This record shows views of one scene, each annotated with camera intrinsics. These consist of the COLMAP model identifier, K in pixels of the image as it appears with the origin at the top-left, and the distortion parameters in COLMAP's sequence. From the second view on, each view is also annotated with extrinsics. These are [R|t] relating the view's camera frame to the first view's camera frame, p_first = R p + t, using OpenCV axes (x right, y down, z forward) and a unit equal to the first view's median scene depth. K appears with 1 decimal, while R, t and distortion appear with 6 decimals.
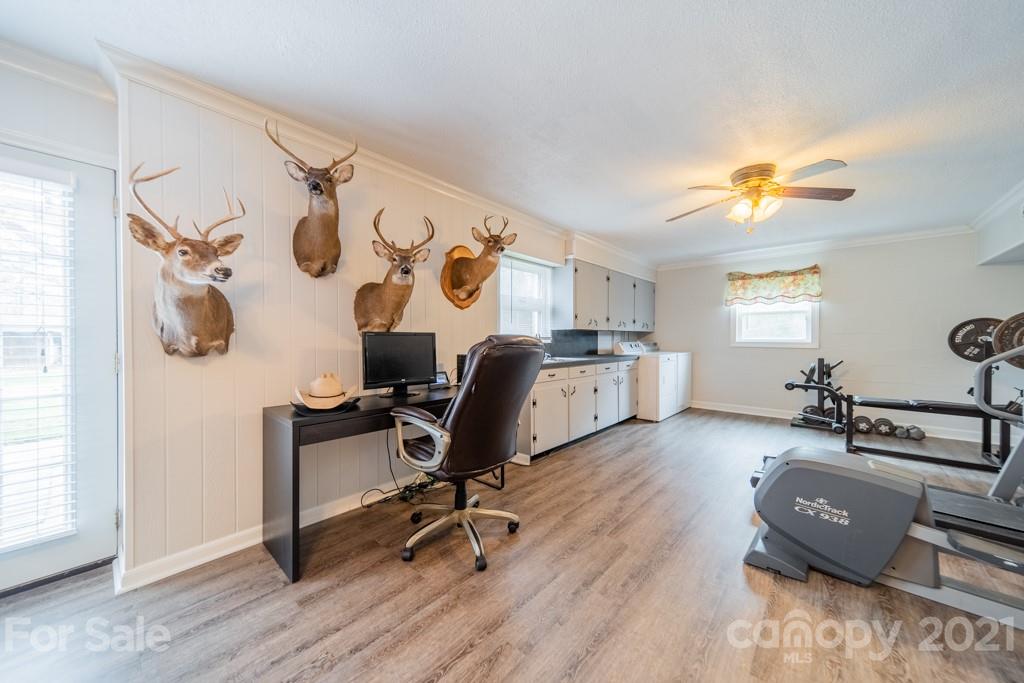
lens RADIAL K [[363.1, 0, 512.0], [0, 363.1, 340.7], [0, 0, 1]] dist [0.003429, -0.000051]
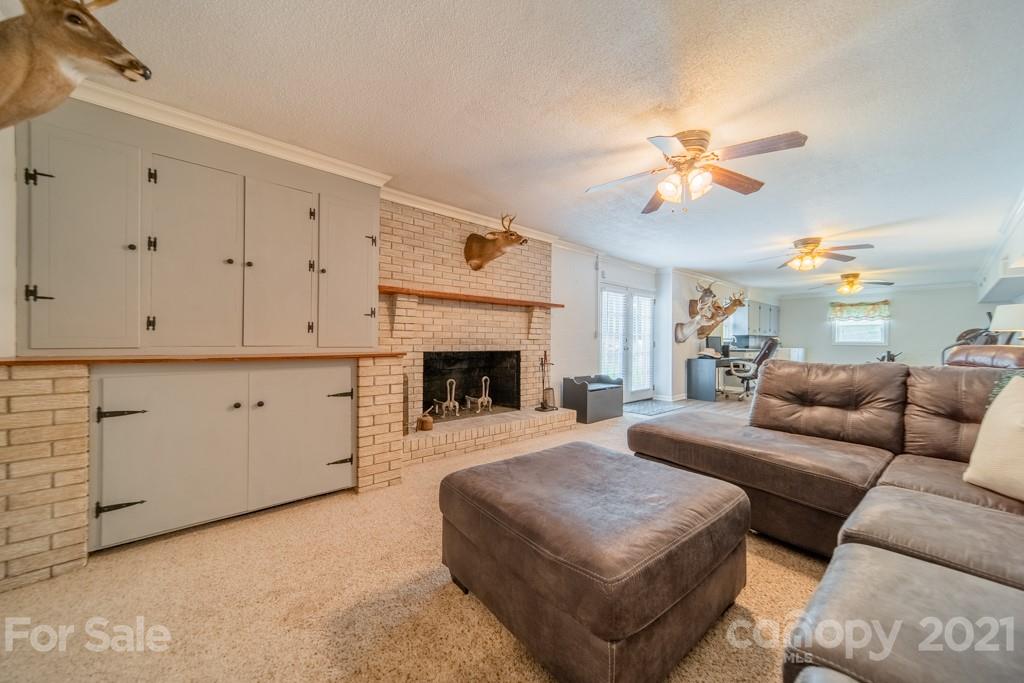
lens RADIAL K [[363.1, 0, 510.6], [0, 363.1, 339.4], [0, 0, 1]] dist [0.003429, -0.000051]
pose [[0.989340, 0.008545, -0.145373, -0.722151], [-0.010030, 0.999905, -0.009482, 0.023976], [0.145278, 0.010839, 0.989331, -1.023065]]
